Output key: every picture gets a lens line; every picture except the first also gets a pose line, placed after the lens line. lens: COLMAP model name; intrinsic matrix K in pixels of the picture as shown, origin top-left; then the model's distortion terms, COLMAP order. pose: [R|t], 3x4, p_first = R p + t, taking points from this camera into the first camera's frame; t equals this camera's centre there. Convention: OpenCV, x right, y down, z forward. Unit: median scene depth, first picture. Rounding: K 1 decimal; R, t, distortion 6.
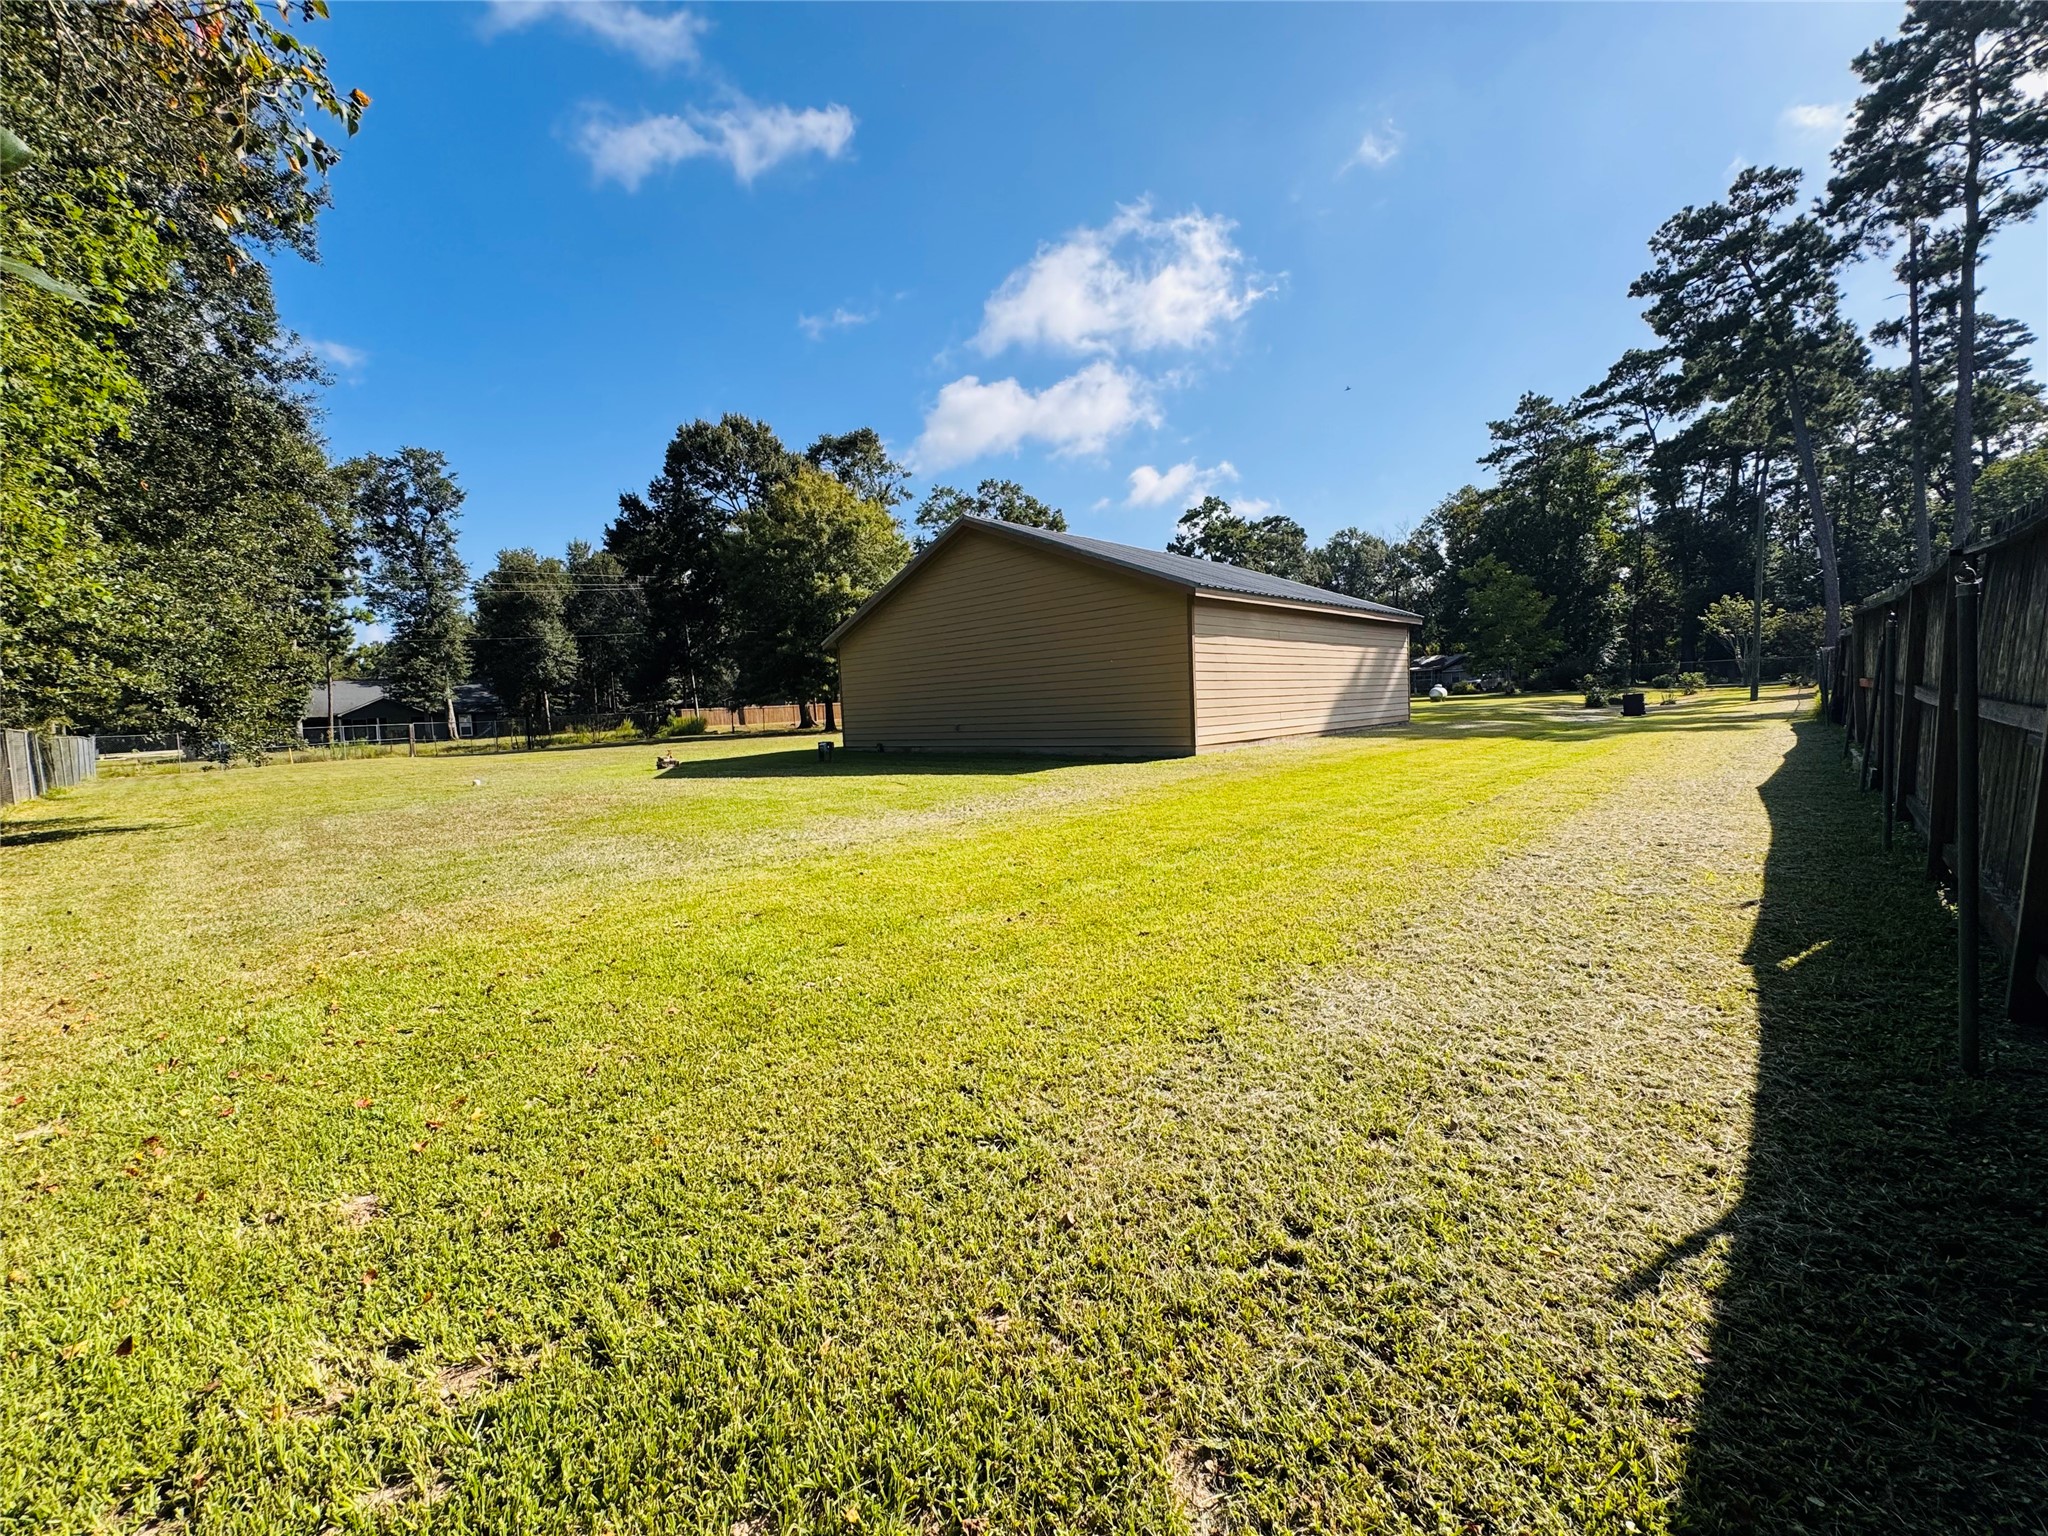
lens RADIAL K [[836.5, 0, 1024.0], [0, 836.5, 768.0], [0, 0, 1]] dist [-0.001547, 0.005622]
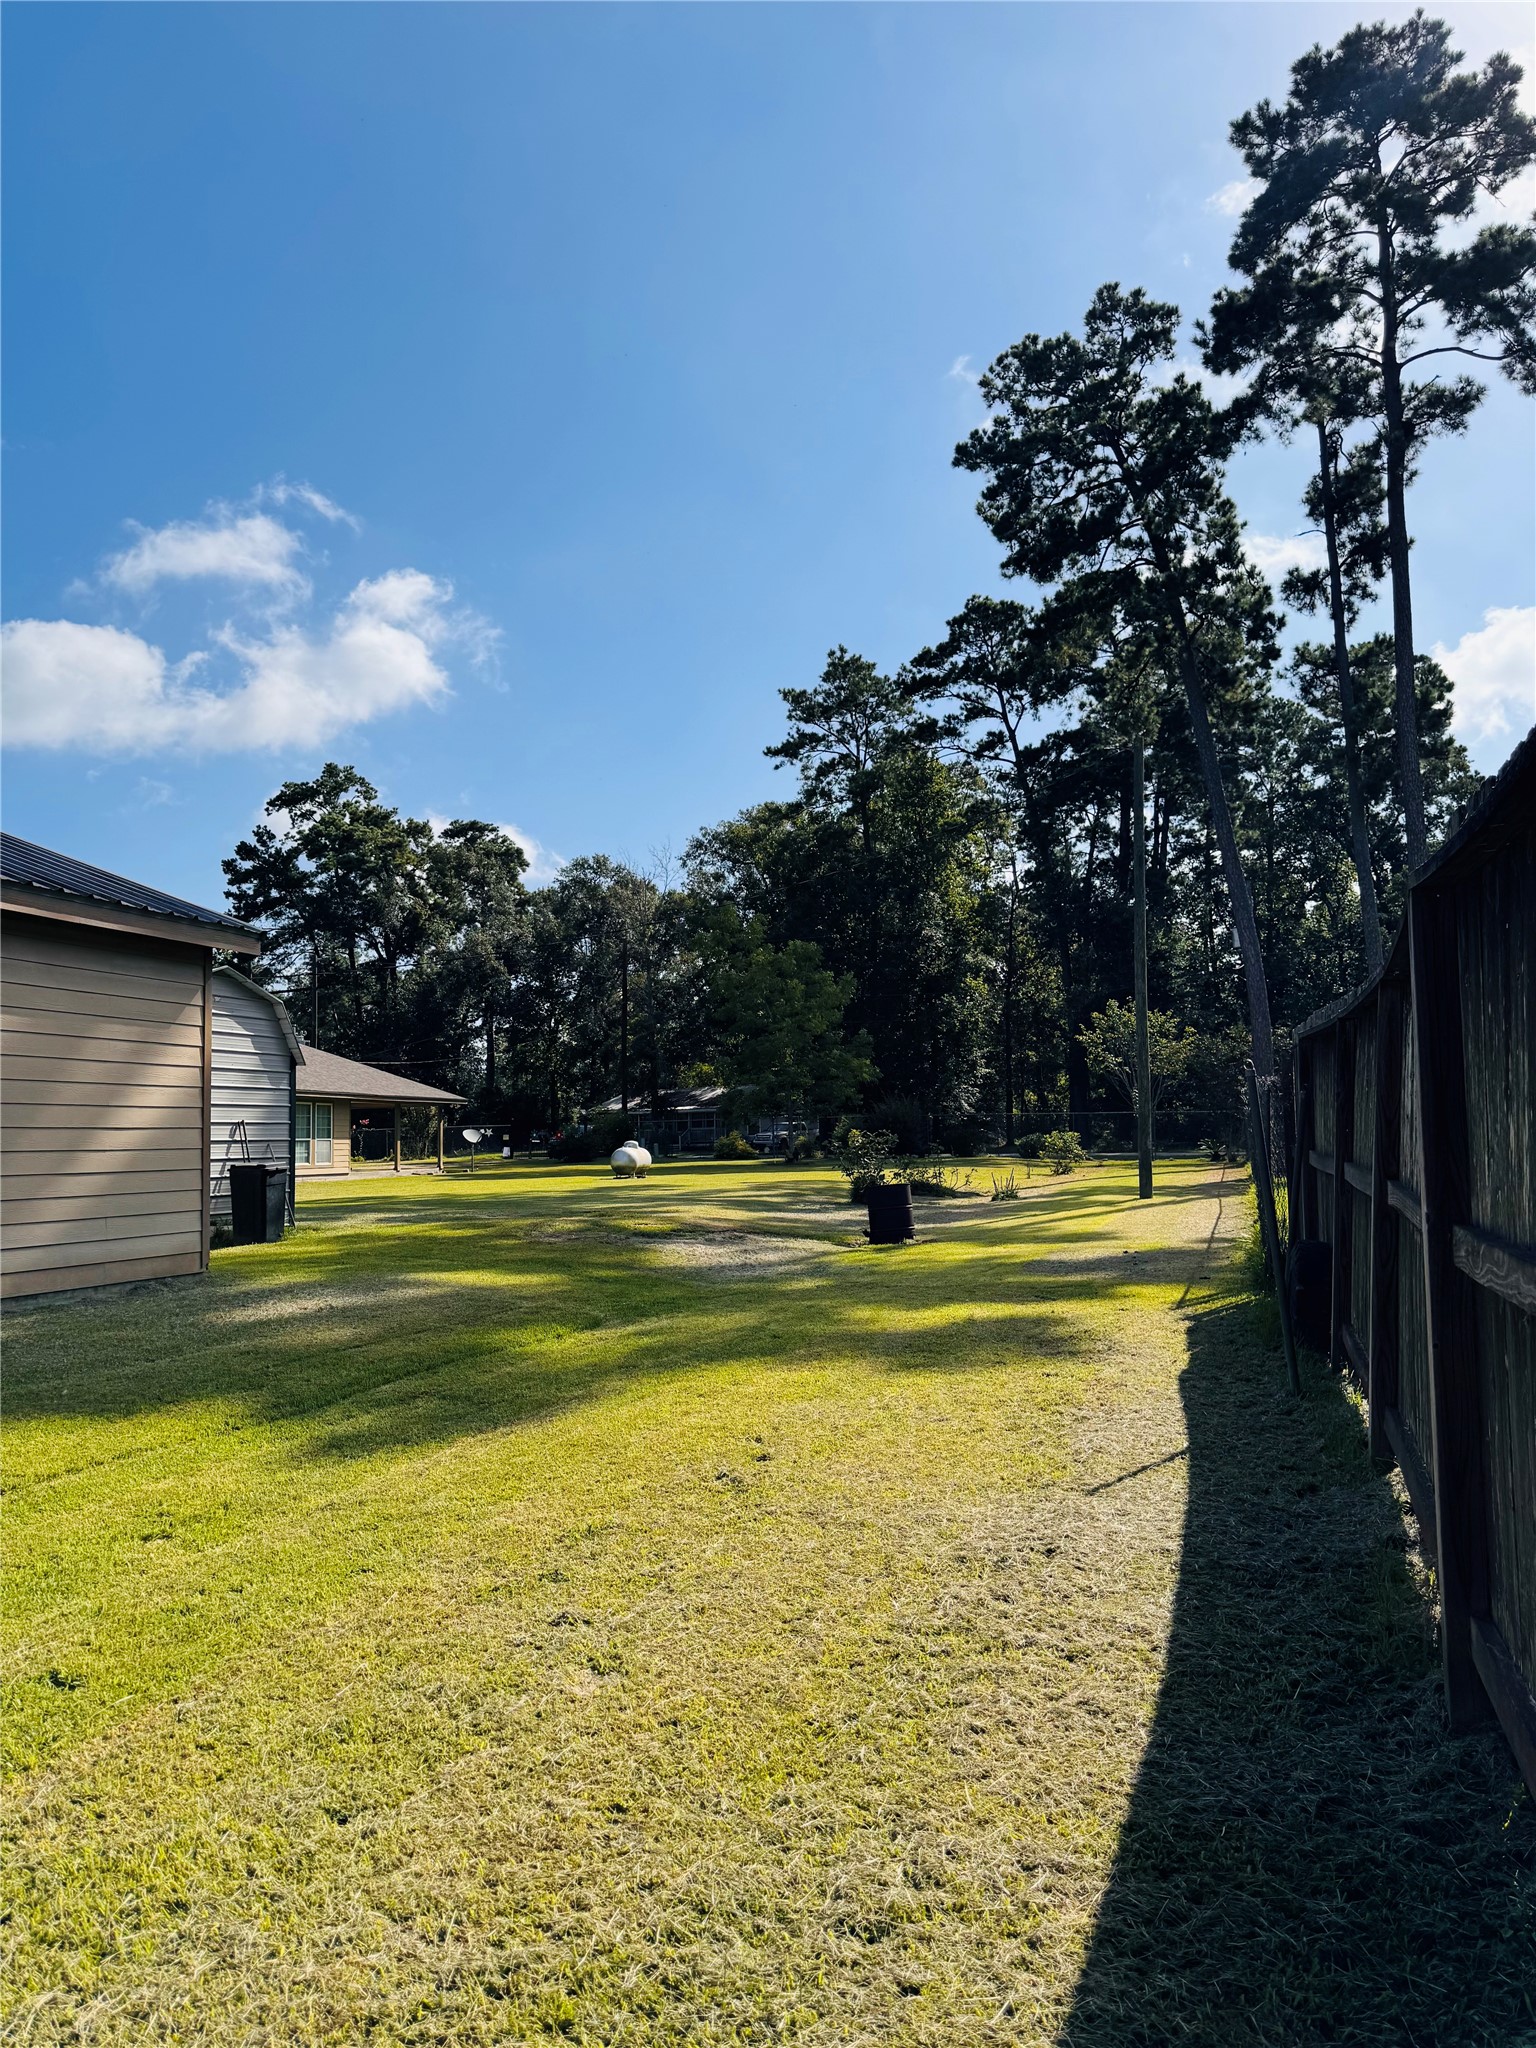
lens RADIAL K [[1365.4, 0, 768.0], [0, 1365.4, 1024.0], [0, 0, 1]] dist [0.130197, -0.093215]
pose [[0.912012, 0.067328, 0.404600, 0.253997], [0.003476, 0.985131, -0.171767, -0.029991], [-0.410149, 0.158060, 0.898217, 0.267142]]
